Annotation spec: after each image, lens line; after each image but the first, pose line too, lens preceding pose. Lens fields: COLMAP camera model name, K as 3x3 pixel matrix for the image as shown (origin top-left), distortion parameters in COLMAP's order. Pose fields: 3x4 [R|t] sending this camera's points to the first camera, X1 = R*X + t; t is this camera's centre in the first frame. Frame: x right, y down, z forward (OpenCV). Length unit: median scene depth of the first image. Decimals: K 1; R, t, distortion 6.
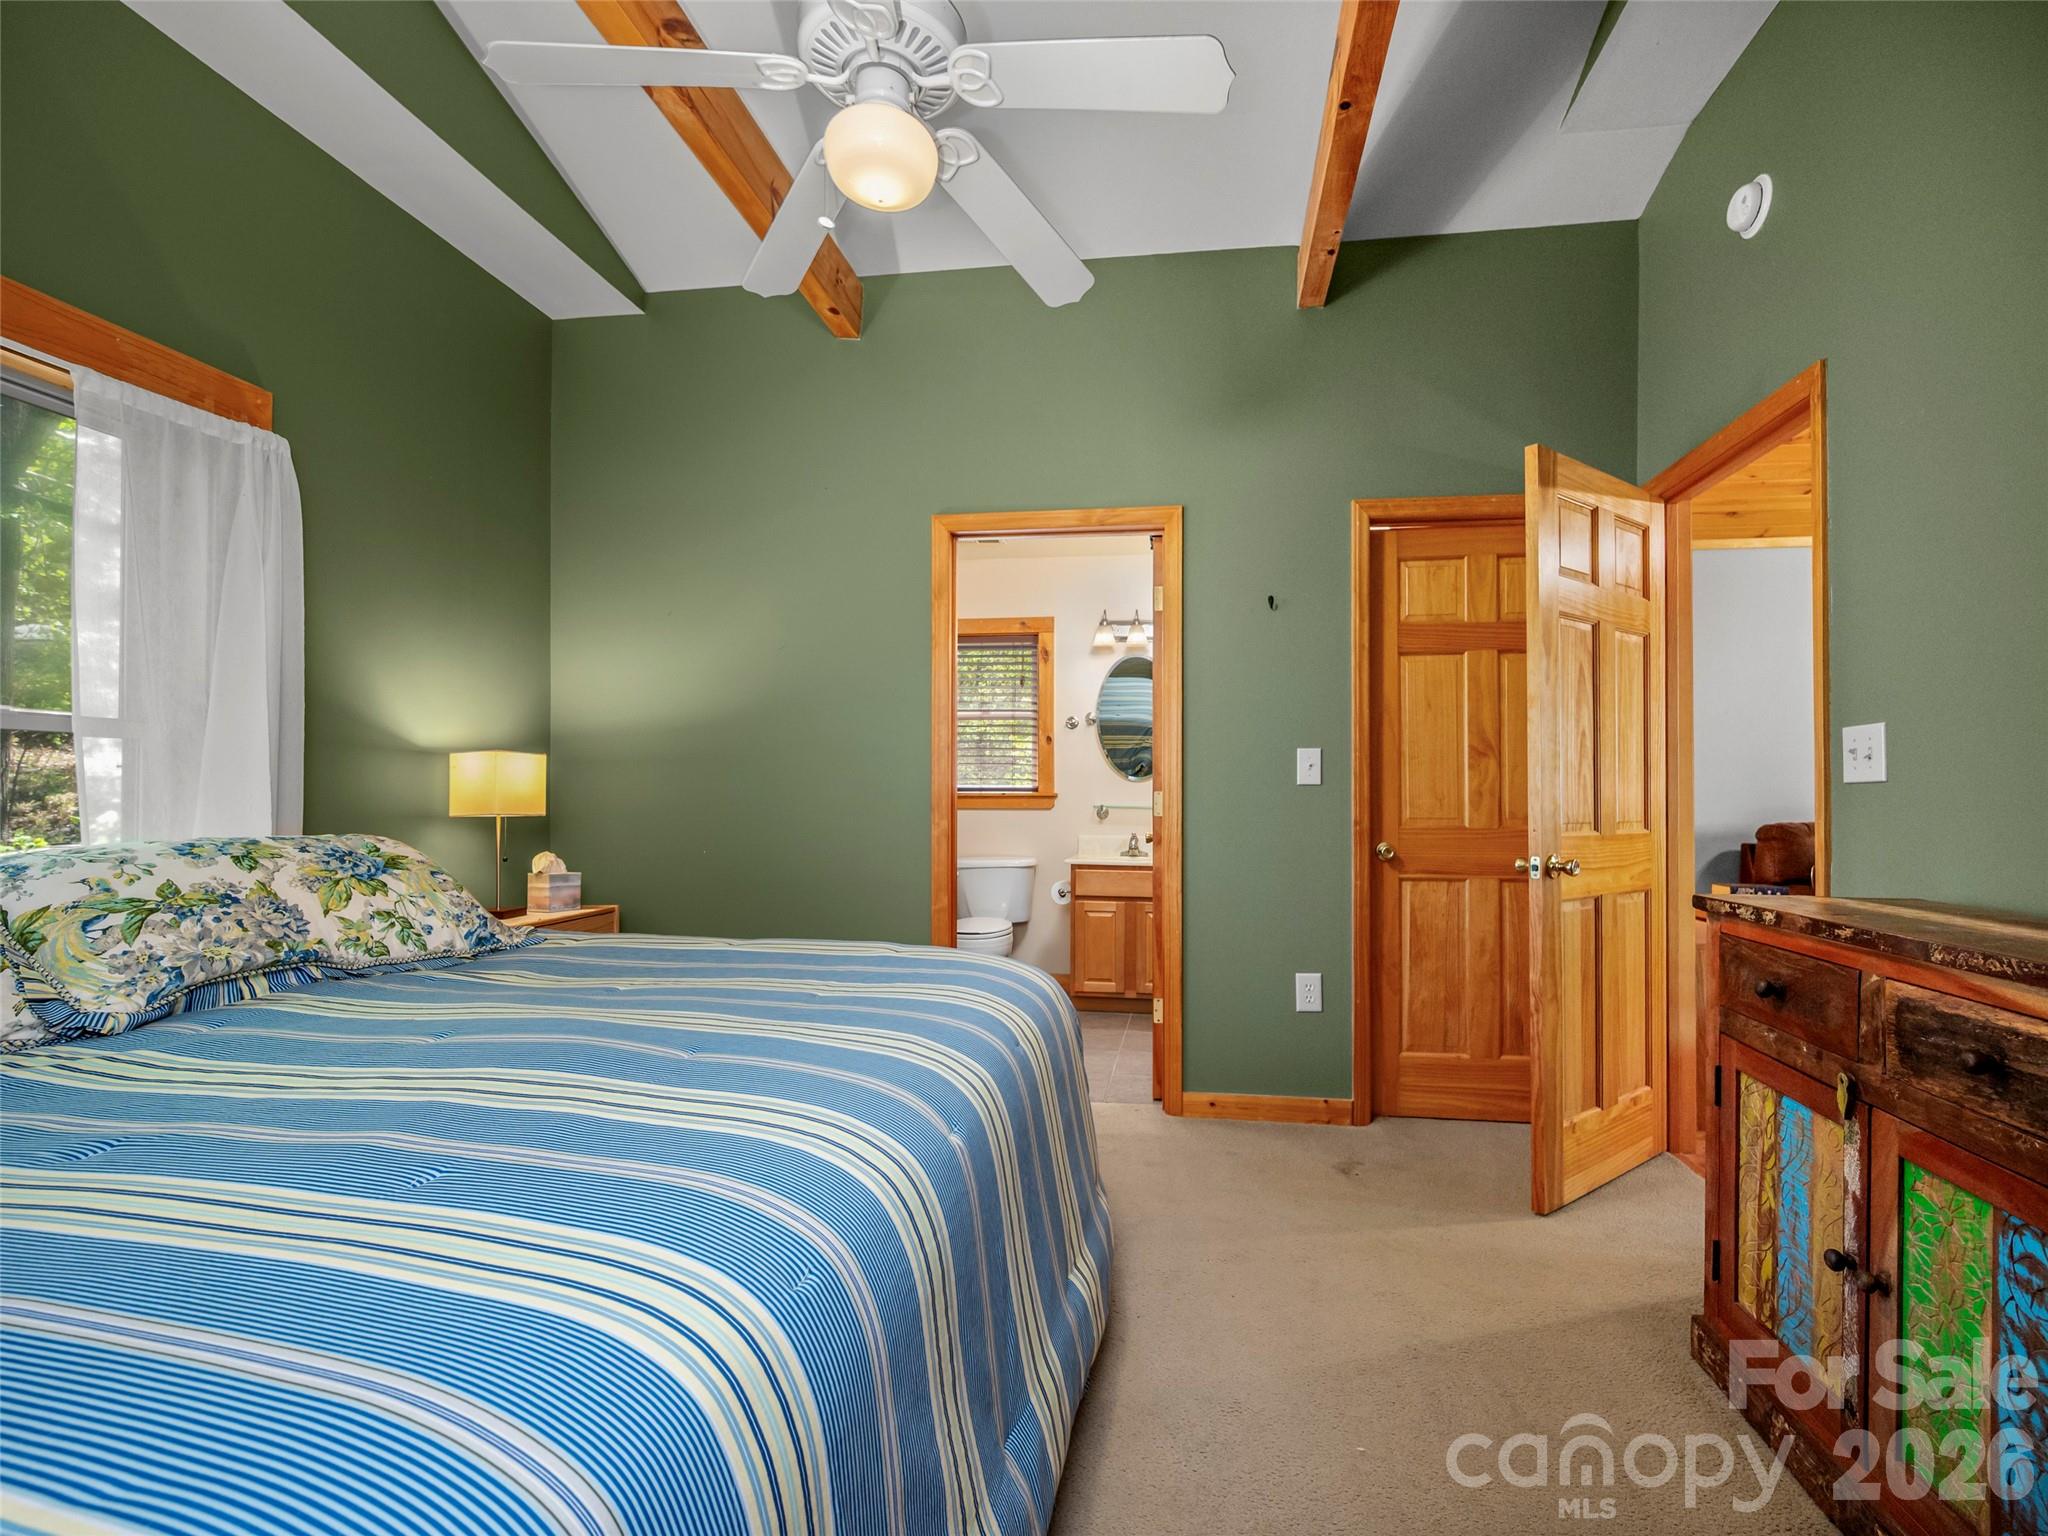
lens RADIAL K [[819.5, 0, 1014.3], [0, 819.5, 783.5], [0, 0, 1]] dist [0.000020, -0.000023]
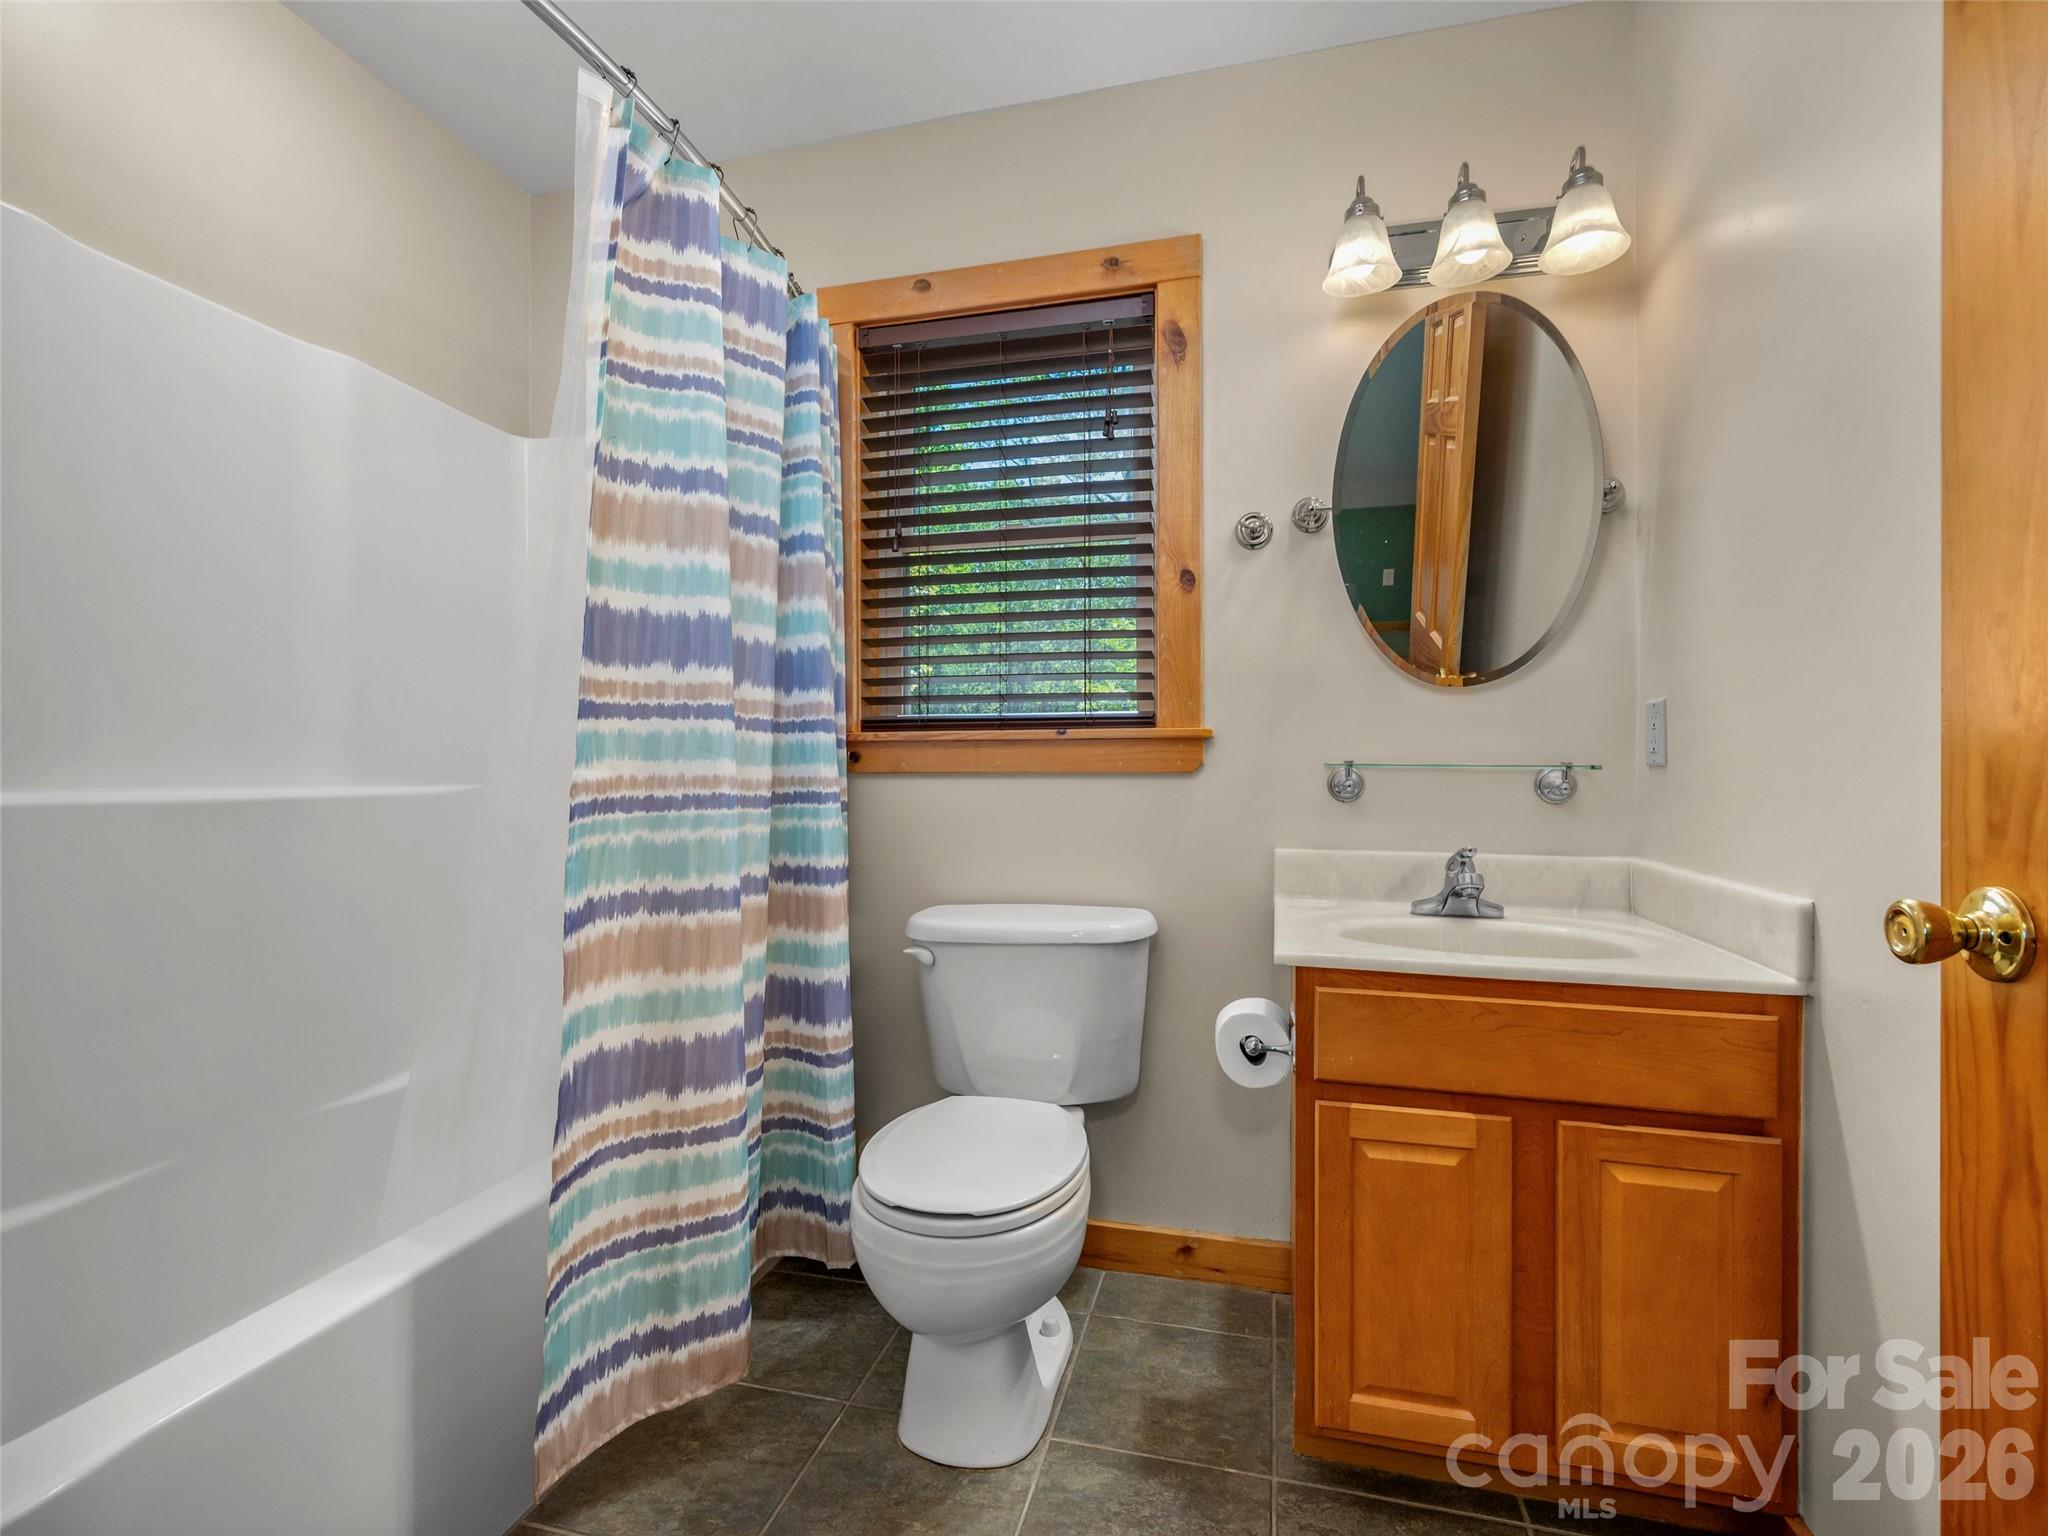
lens RADIAL K [[819.5, 0, 1029.1], [0, 819.5, 767.4], [0, 0, 1]] dist [0.000020, -0.000023]
pose [[0.999754, 0.013214, 0.017791, -0.029293], [-0.013198, 0.999912, -0.001031, 0.027393], [-0.017803, 0.000796, 0.999841, 0.638189]]
